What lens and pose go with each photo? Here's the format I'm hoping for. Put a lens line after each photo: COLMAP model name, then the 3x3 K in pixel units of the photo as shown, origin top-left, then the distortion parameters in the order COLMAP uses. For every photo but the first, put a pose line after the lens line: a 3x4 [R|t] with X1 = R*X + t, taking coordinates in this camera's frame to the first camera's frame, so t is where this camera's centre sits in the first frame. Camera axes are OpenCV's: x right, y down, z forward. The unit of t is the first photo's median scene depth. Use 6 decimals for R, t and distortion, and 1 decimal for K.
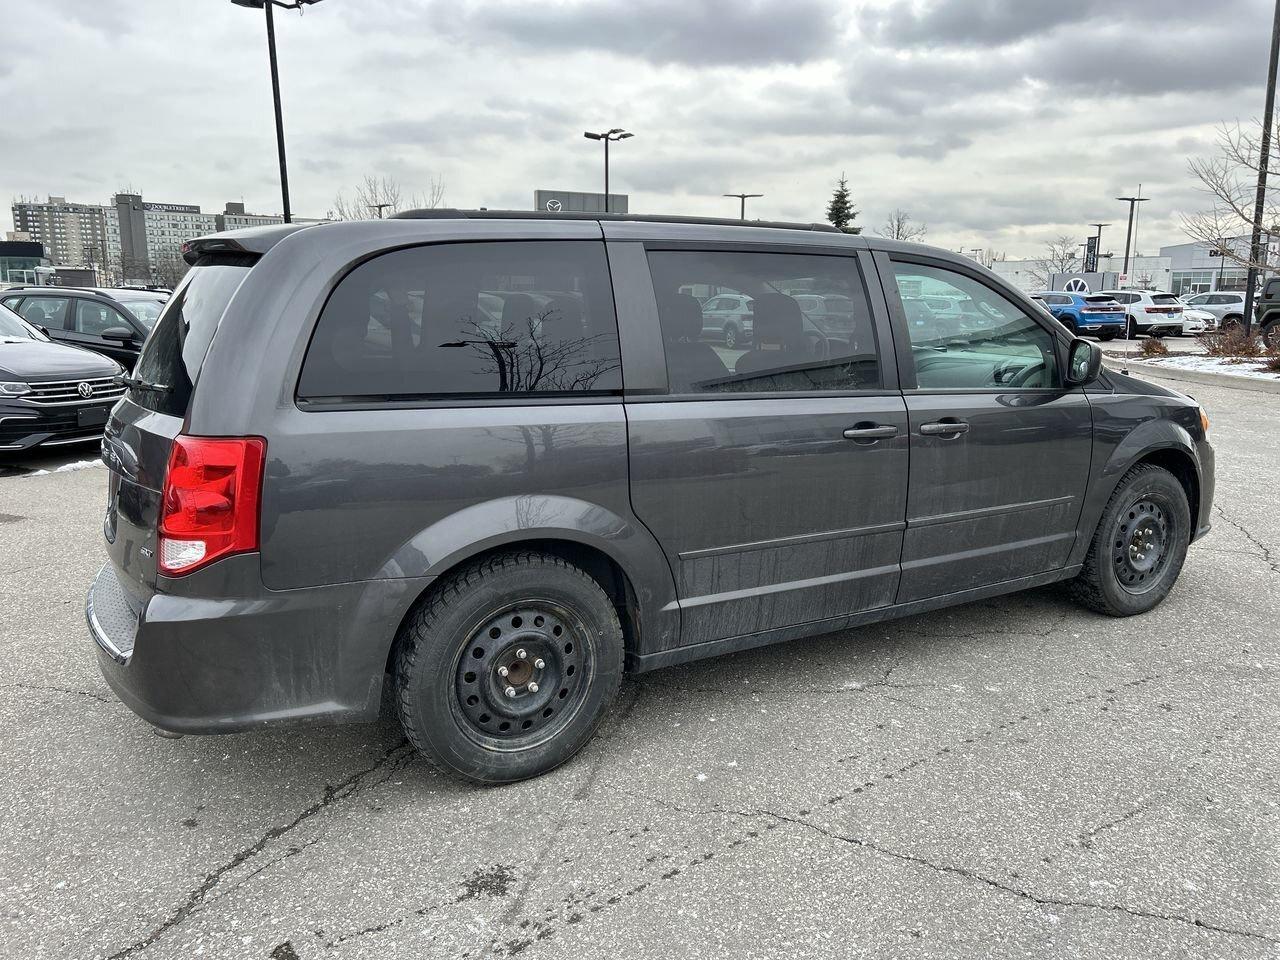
lens RADIAL K [[947.2, 0, 640.0], [0, 947.2, 480.0], [0, 0, 1]] dist [0.060818, -0.059737]
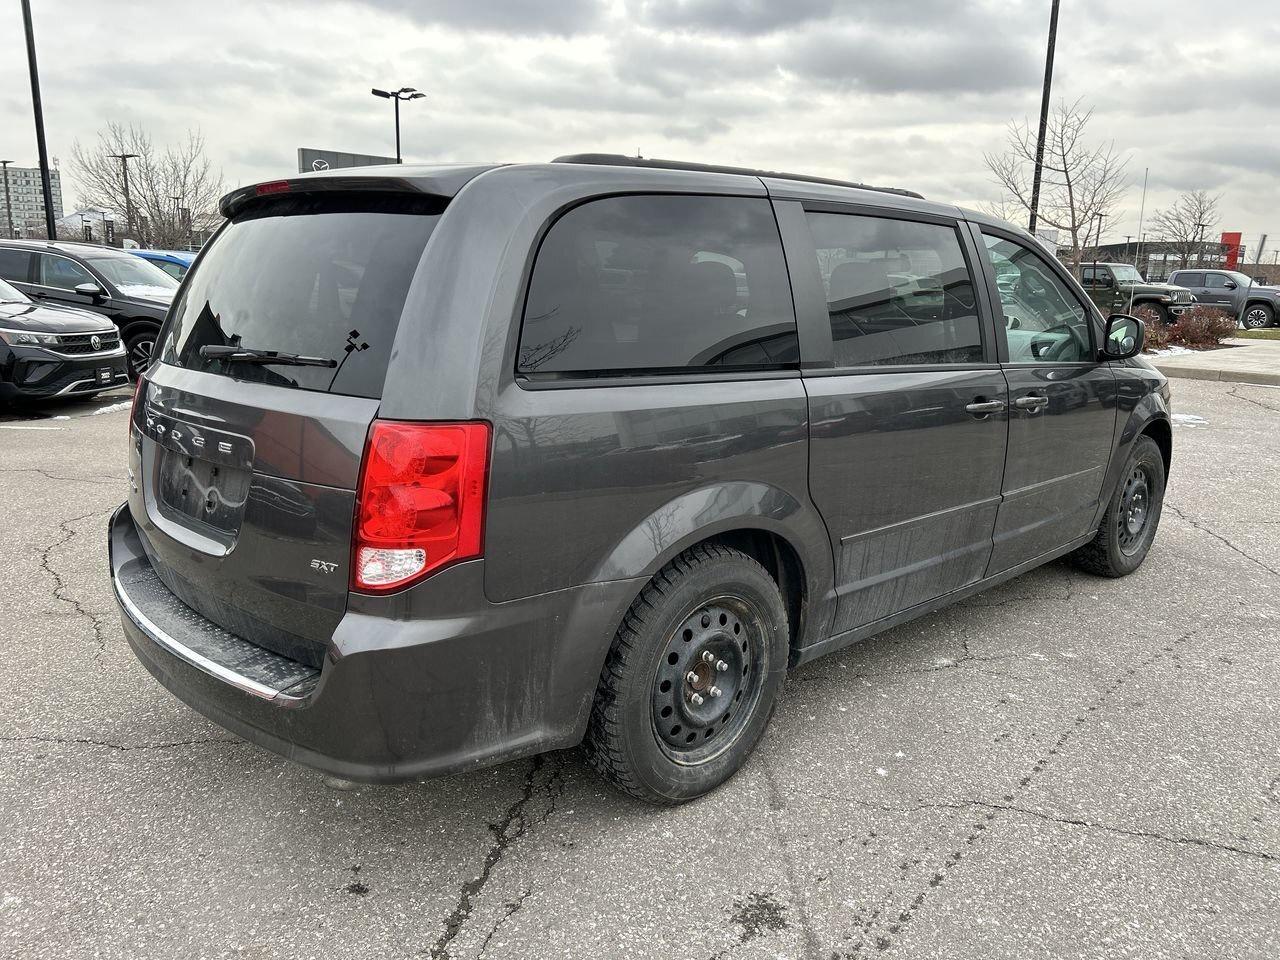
lens RADIAL K [[947.2, 0, 640.0], [0, 947.2, 480.0], [0, 0, 1]] dist [0.060818, -0.059737]
pose [[0.970512, -0.028885, 0.239318, -0.348012], [0.022658, 0.999330, 0.028731, -0.010750], [-0.239987, -0.022461, 0.970516, 0.123398]]
